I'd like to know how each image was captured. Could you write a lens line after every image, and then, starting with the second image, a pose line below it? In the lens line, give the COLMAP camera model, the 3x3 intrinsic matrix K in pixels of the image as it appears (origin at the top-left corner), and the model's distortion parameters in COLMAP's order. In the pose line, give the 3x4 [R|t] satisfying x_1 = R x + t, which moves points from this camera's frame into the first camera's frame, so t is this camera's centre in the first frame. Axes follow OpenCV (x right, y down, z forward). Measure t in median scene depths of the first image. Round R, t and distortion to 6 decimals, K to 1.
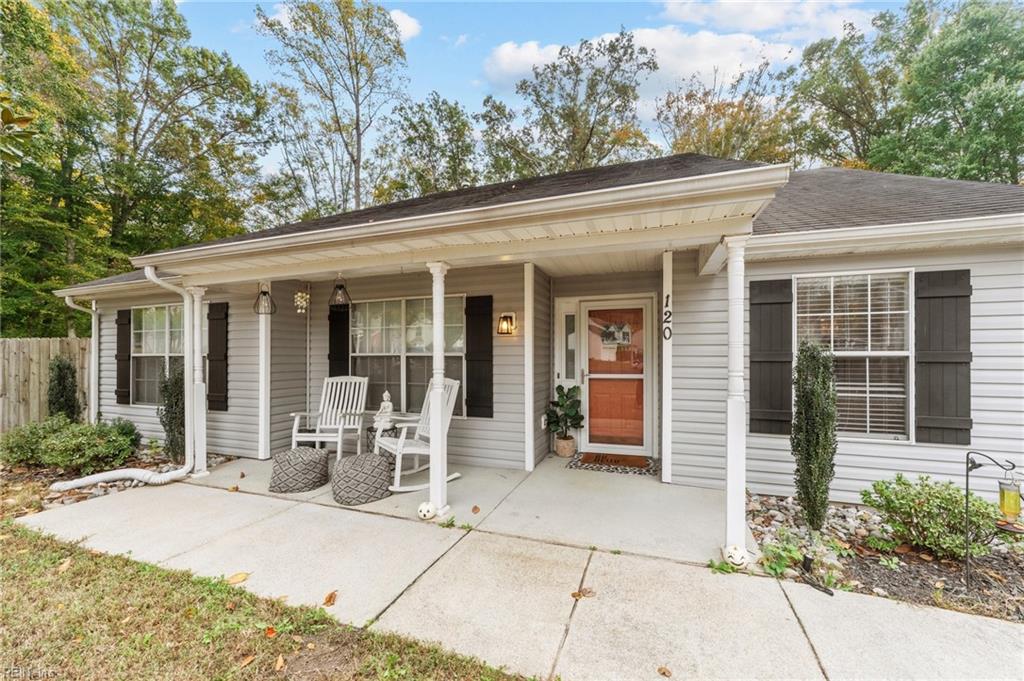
lens RADIAL K [[390.1, 0, 515.9], [0, 390.1, 353.8], [0, 0, 1]] dist [-0.014893, 0.007504]
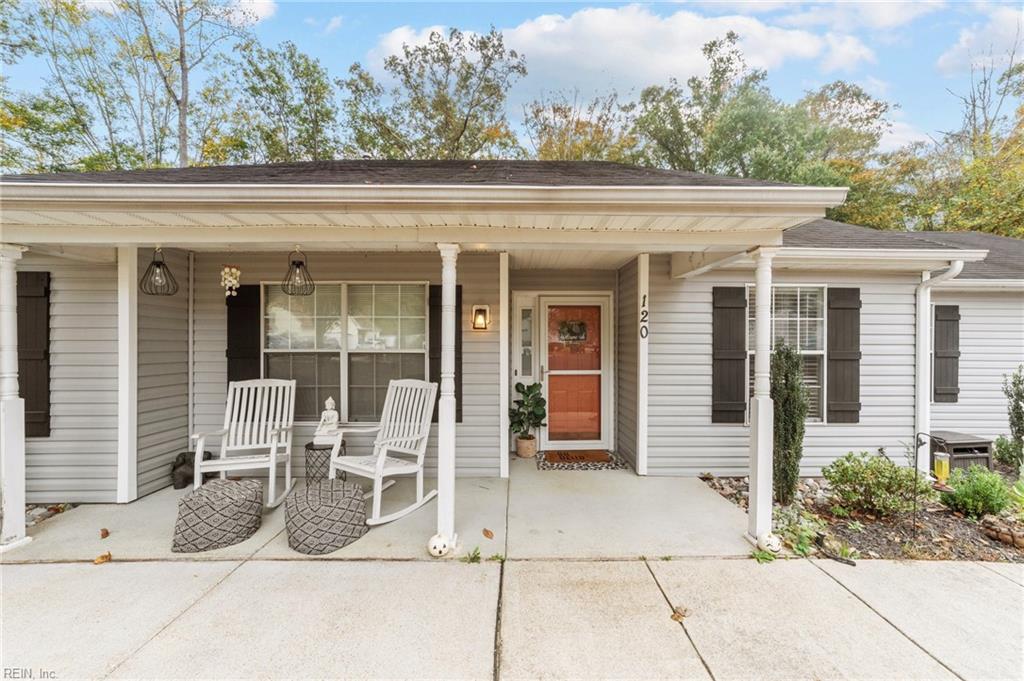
lens RADIAL K [[386.0, 0, 507.4], [0, 386.0, 345.4], [0, 0, 1]] dist [-0.014483, 0.007483]
pose [[0.939601, 0.003362, 0.342256, -0.239794], [-0.005501, 0.999971, 0.005278, -0.015667], [-0.342228, -0.006842, 0.939592, 0.121620]]
